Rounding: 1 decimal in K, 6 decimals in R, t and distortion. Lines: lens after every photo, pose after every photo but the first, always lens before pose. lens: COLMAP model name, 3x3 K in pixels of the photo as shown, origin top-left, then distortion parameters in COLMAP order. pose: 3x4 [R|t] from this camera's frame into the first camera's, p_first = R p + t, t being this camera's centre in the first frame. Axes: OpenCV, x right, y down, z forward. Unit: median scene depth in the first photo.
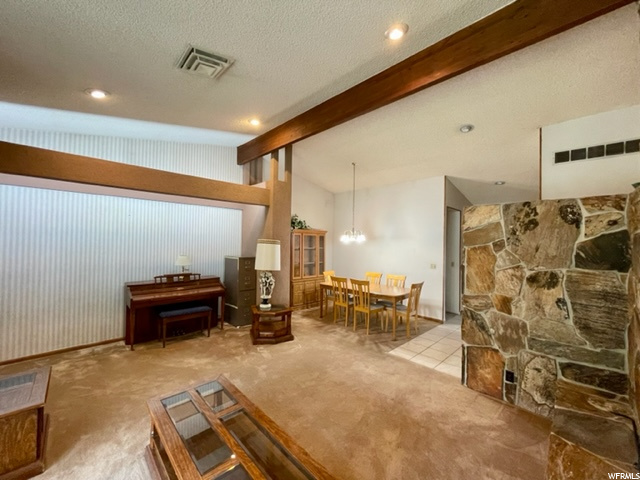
lens RADIAL K [[258.4, 0, 318.5], [0, 258.4, 240.5], [0, 0, 1]] dist [-0.000561, -0.000335]
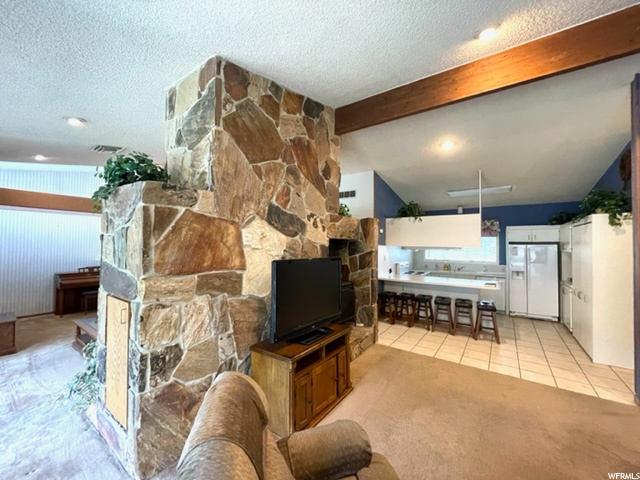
lens RADIAL K [[258.4, 0, 318.5], [0, 258.4, 240.5], [0, 0, 1]] dist [-0.000561, -0.000335]
pose [[0.983901, -0.005985, 0.178612, 0.507318], [0.007342, 0.999949, -0.006939, 0.006876], [-0.178562, 0.008139, 0.983895, -0.783508]]
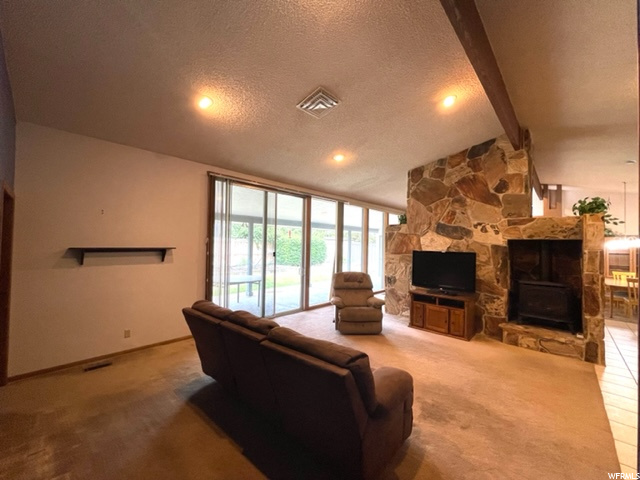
lens RADIAL K [[258.4, 0, 318.5], [0, 258.4, 240.5], [0, 0, 1]] dist [-0.000561, -0.000335]
pose [[0.046483, -0.029303, -0.998489, 2.023979], [-0.006253, 0.999542, -0.029625, 0.041567], [0.998900, 0.007620, 0.046278, -0.758904]]
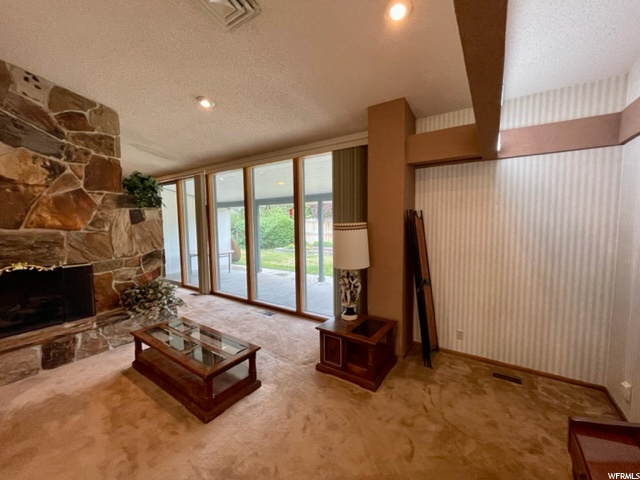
lens RADIAL K [[258.4, 0, 318.5], [0, 258.4, 240.5], [0, 0, 1]] dist [-0.000561, -0.000335]
pose [[-0.978905, 0.004592, -0.204267, -0.351601], [-0.007326, 0.998316, 0.057551, -0.001684], [0.204187, 0.057834, -0.977222, 1.190550]]
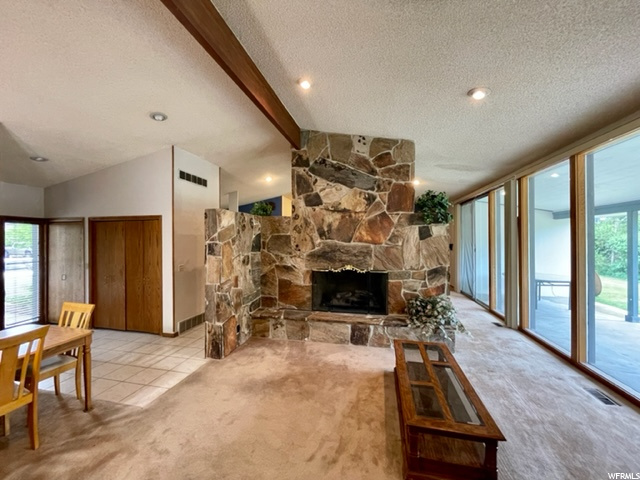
lens RADIAL K [[258.4, 0, 318.5], [0, 258.4, 240.5], [0, 0, 1]] dist [-0.000561, -0.000335]
pose [[-0.548981, -0.021797, 0.835551, -0.521105], [-0.016816, 0.999746, 0.015031, -0.008529], [-0.835666, -0.005798, -0.549208, 1.000552]]
